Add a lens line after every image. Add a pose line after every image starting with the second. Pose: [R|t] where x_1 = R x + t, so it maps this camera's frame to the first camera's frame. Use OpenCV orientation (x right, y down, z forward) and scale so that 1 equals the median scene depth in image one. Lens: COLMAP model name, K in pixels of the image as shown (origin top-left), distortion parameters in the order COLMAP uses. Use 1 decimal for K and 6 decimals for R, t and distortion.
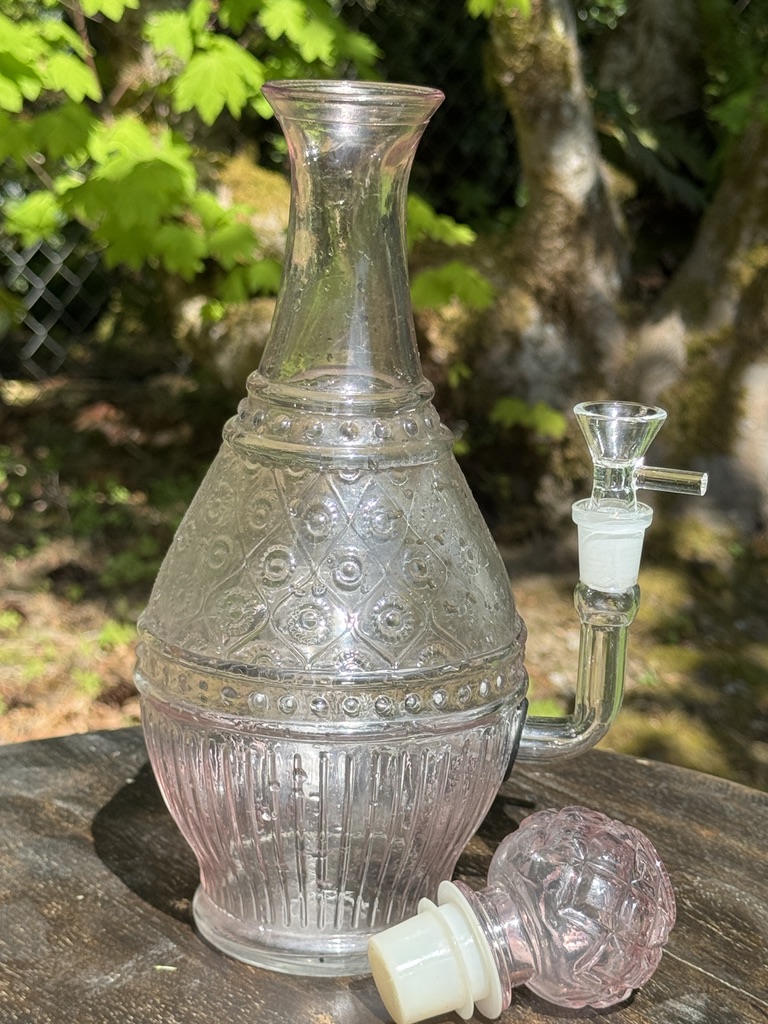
lens RADIAL K [[2277.2, 0, 415.7], [0, 2277.2, 512.0], [0, 0, 1]] dist [0.136282, 0.260845]
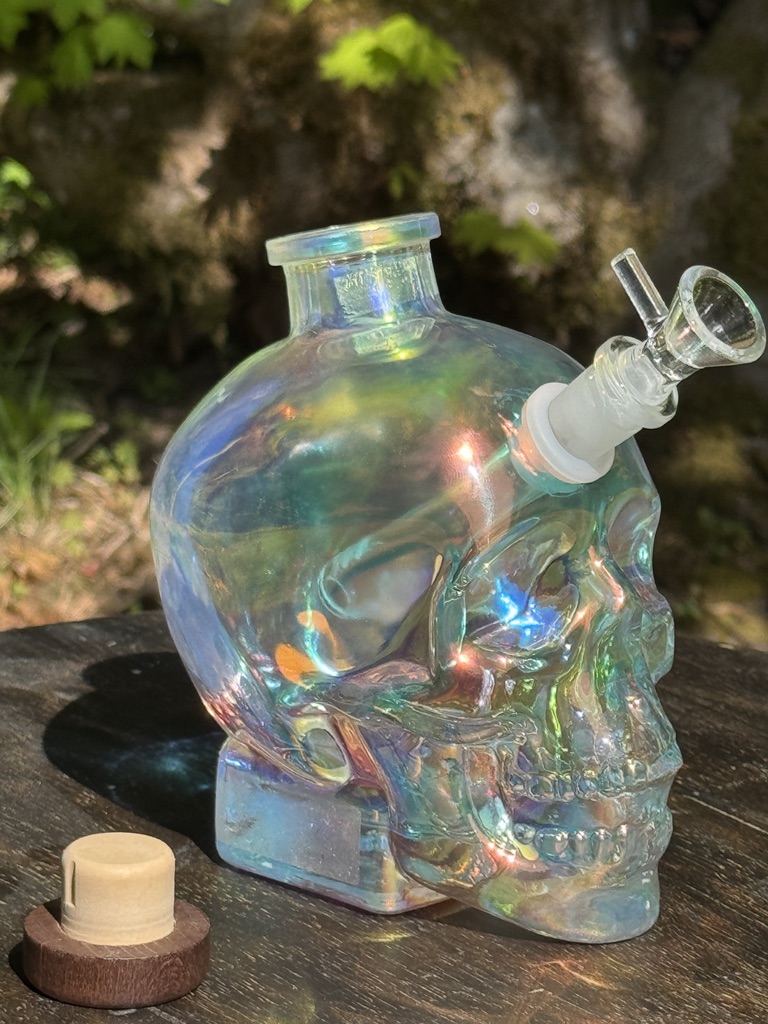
lens RADIAL K [[3550.0, 0, 384.0], [0, 3550.0, 512.0], [0, 0, 1]] dist [0.651221, -14.059633]
pose [[0.999587, -0.012518, 0.025864, -0.063106], [0.011589, 0.999293, 0.035752, 0.009958], [-0.026294, -0.035438, 0.999026, -0.333373]]
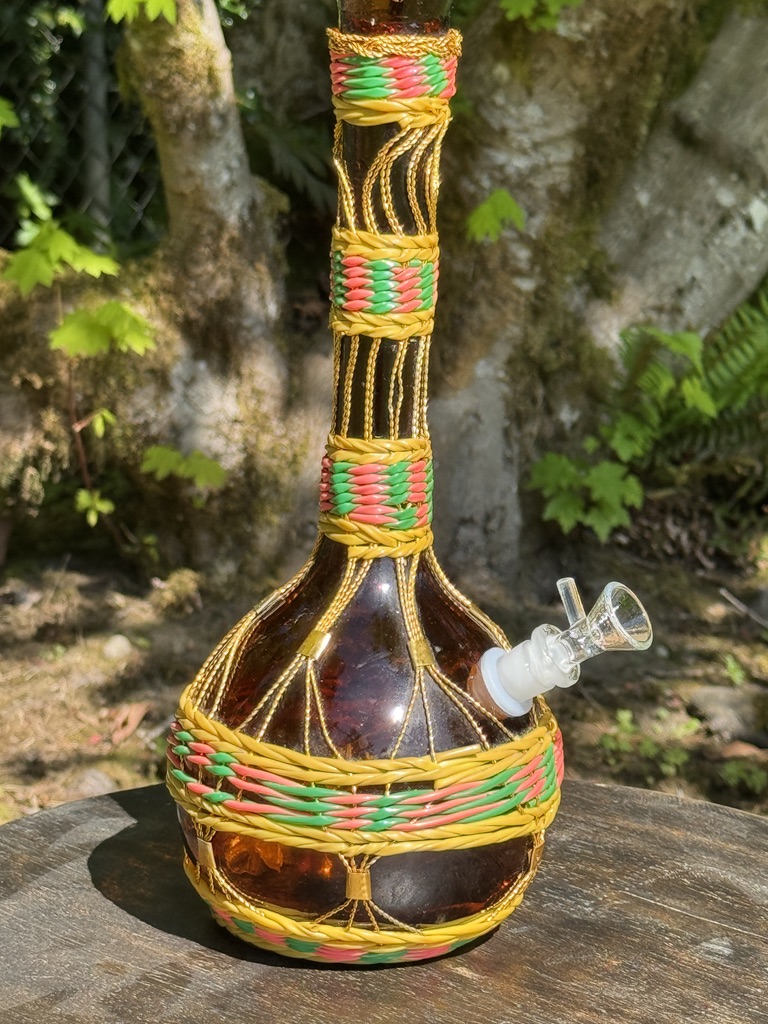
lens RADIAL K [[2959.7, 0, 382.1], [0, 2959.7, 532.2], [0, 0, 1]] dist [0.079736, -0.169301]
pose [[0.984252, -0.044160, 0.171166, -0.277910], [0.046148, 0.998905, -0.007651, -0.016620], [-0.170641, 0.015430, 0.985213, -0.521509]]
